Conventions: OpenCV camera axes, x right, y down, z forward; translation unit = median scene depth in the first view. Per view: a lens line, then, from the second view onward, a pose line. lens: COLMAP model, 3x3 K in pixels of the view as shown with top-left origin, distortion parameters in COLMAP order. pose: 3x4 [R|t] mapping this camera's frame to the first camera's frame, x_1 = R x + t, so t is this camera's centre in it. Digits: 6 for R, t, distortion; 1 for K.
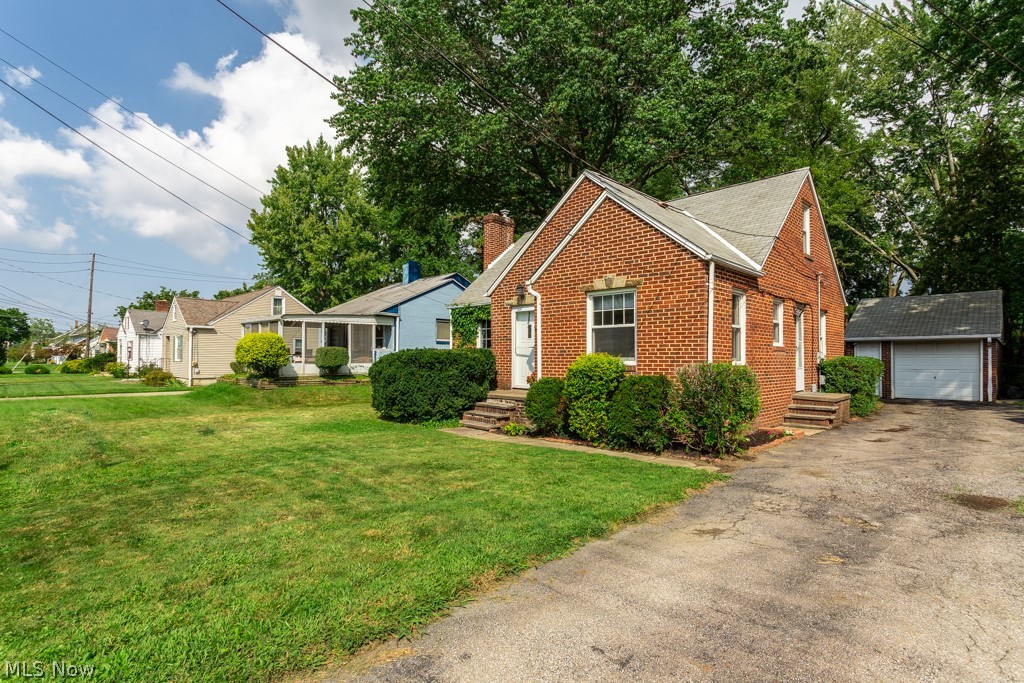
lens RADIAL K [[526.1, 0, 510.3], [0, 526.1, 360.3], [0, 0, 1]] dist [-0.002853, -0.000097]
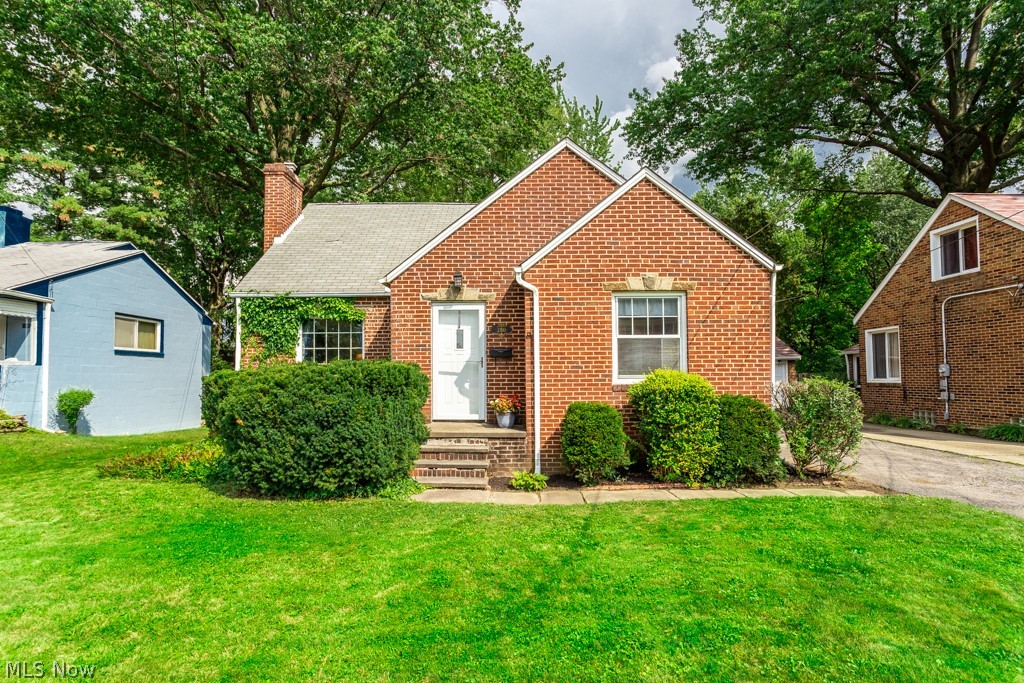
lens RADIAL K [[526.1, 0, 510.3], [0, 526.1, 360.3], [0, 0, 1]] dist [-0.002853, -0.000097]
pose [[0.709666, 0.016865, 0.704336, -0.474275], [0.008282, 0.999445, -0.032276, -0.002866], [-0.704490, 0.028739, 0.709132, 0.510379]]
